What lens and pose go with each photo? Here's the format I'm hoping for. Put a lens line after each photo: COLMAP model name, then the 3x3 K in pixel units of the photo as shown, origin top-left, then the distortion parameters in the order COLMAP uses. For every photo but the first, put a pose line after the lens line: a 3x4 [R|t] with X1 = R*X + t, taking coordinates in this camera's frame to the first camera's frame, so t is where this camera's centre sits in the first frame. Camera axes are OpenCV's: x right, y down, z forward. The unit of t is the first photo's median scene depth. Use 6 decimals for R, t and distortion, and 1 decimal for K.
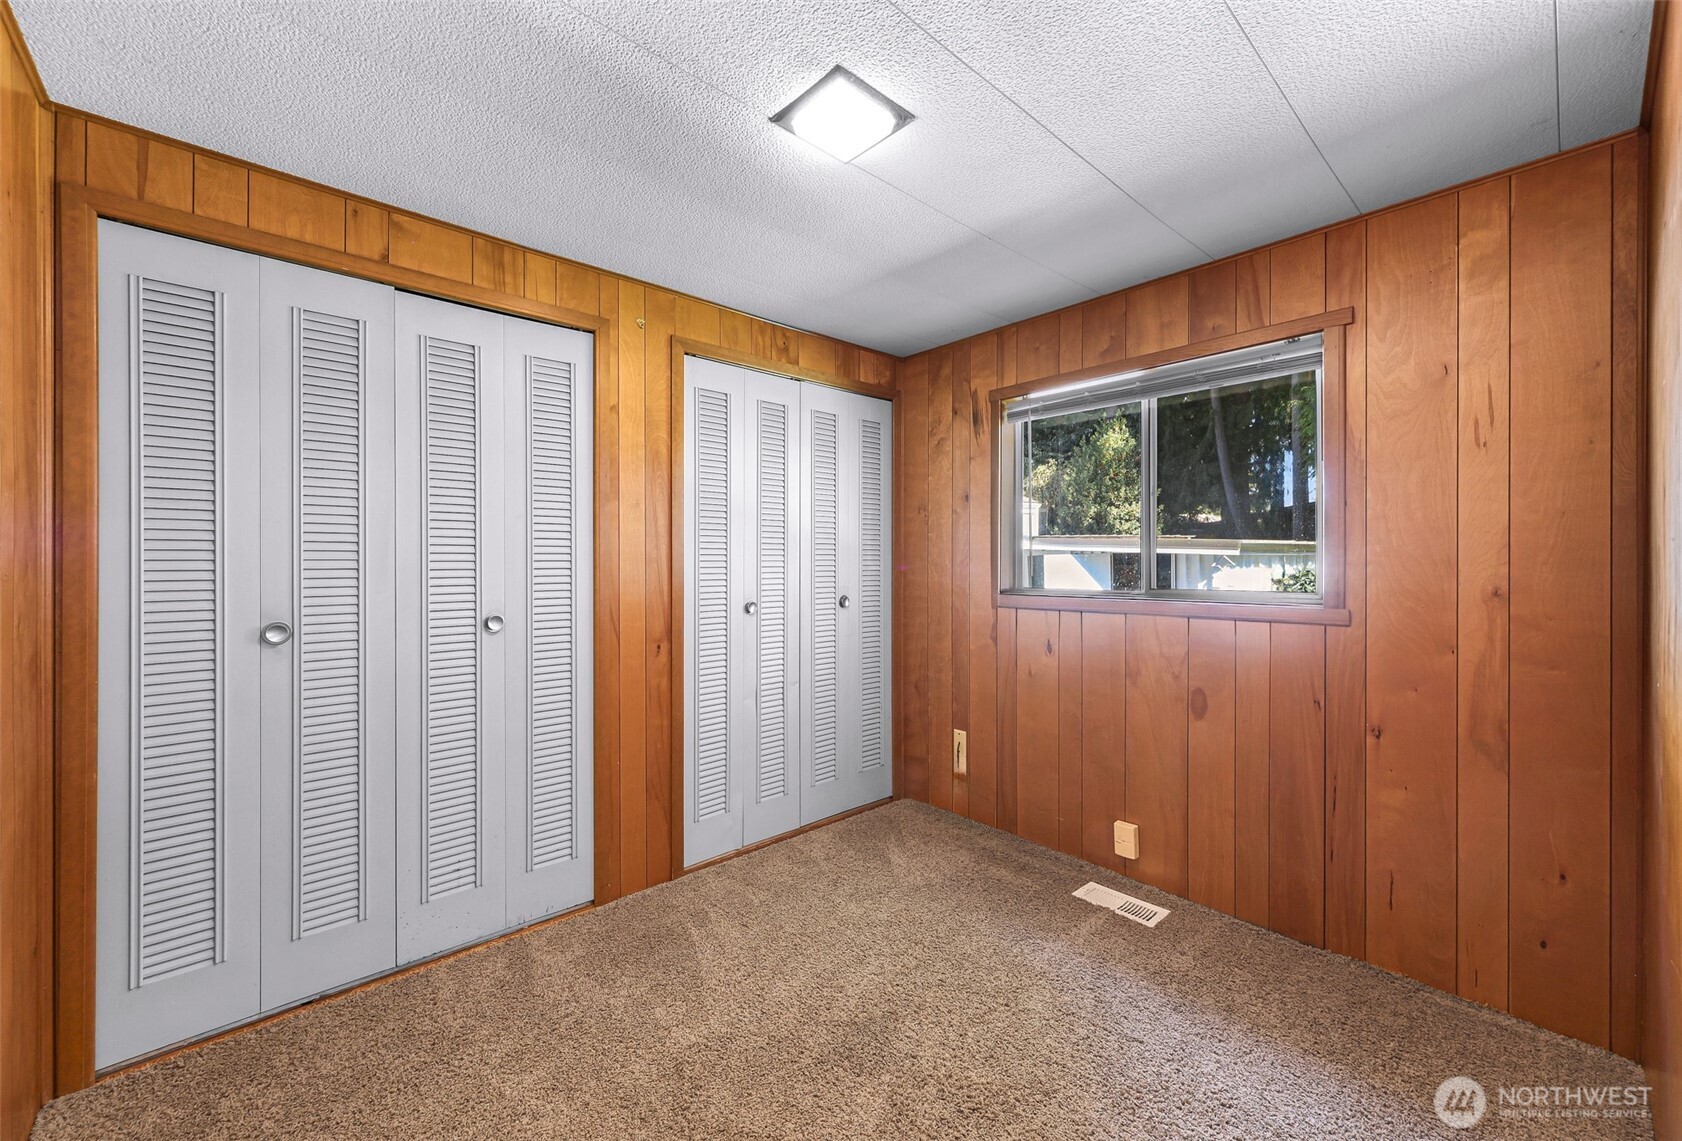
lens RADIAL K [[666.0, 0, 837.2], [0, 666.0, 564.2], [0, 0, 1]] dist [0.001486, 0.000152]
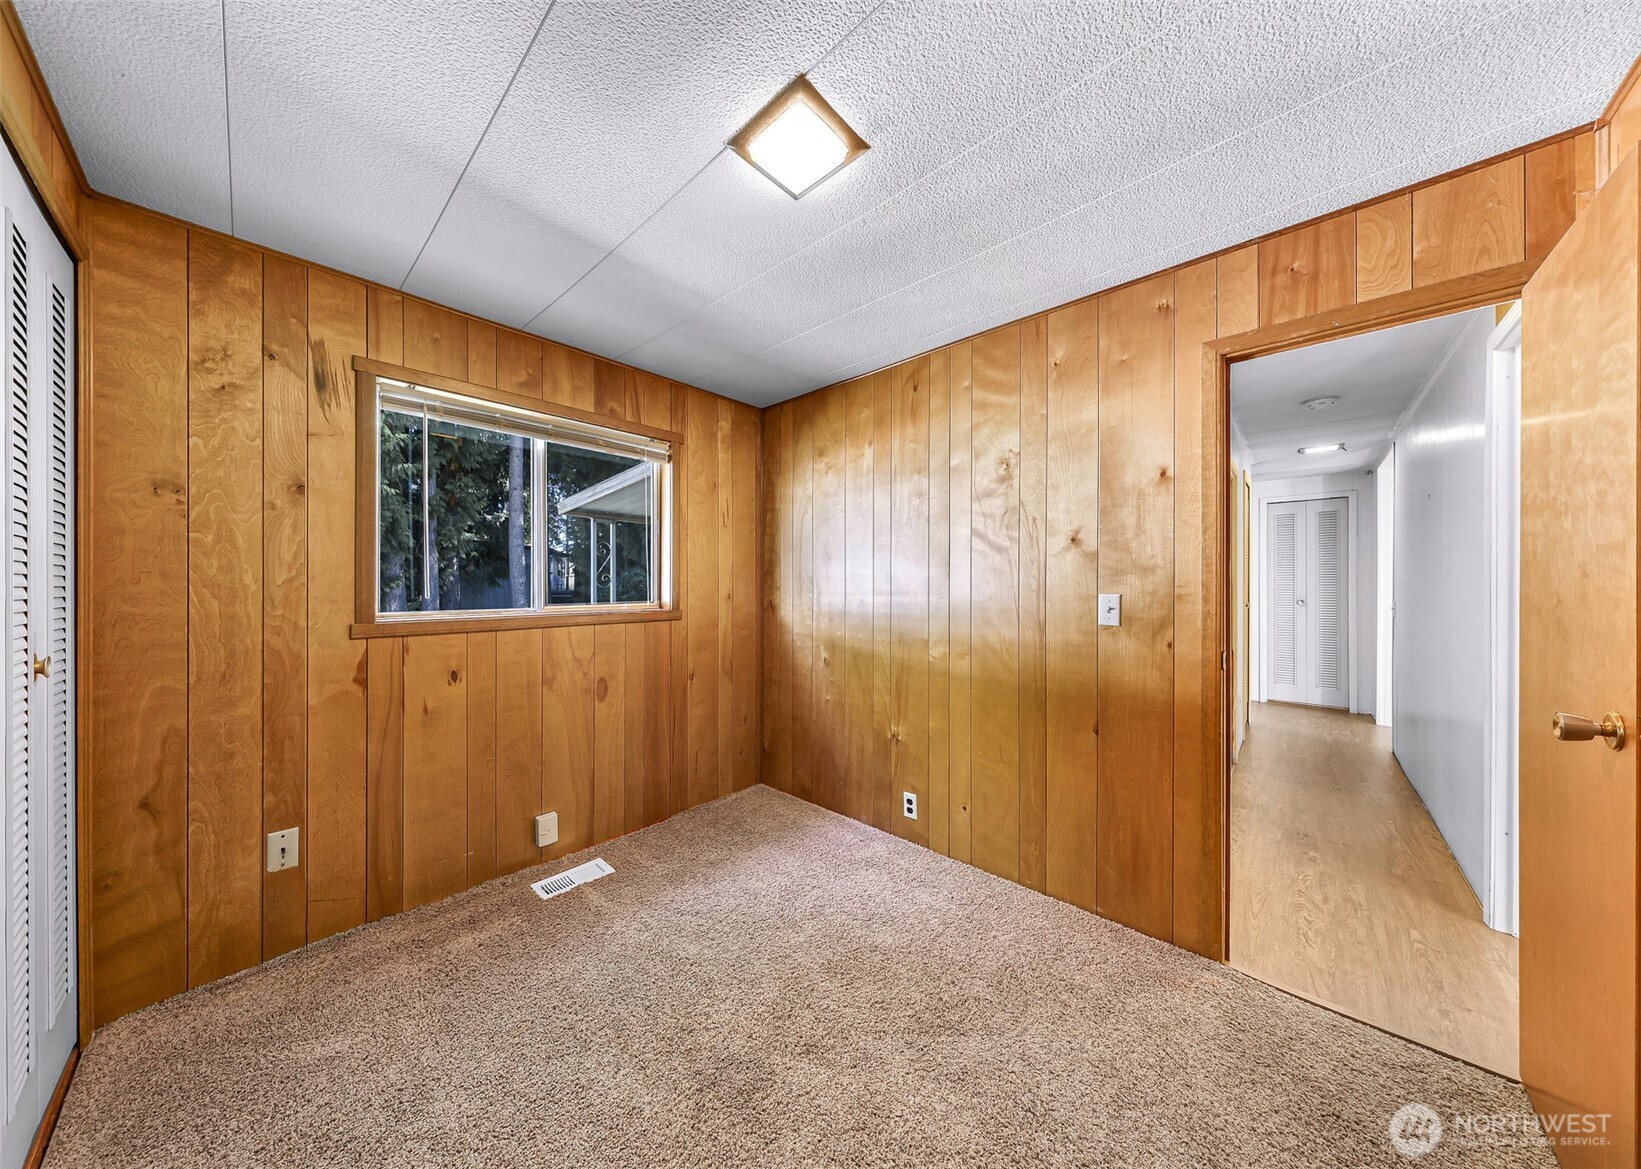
lens RADIAL K [[516.4, 0, 816.0], [0, 516.4, 583.4], [0, 0, 1]] dist [-0.000482, 0.000008]
pose [[-0.092775, 0.000213, 0.995687, -0.461879], [0.003669, 0.999993, 0.000128, 0.001088], [-0.995680, 0.003666, -0.092776, 0.608903]]
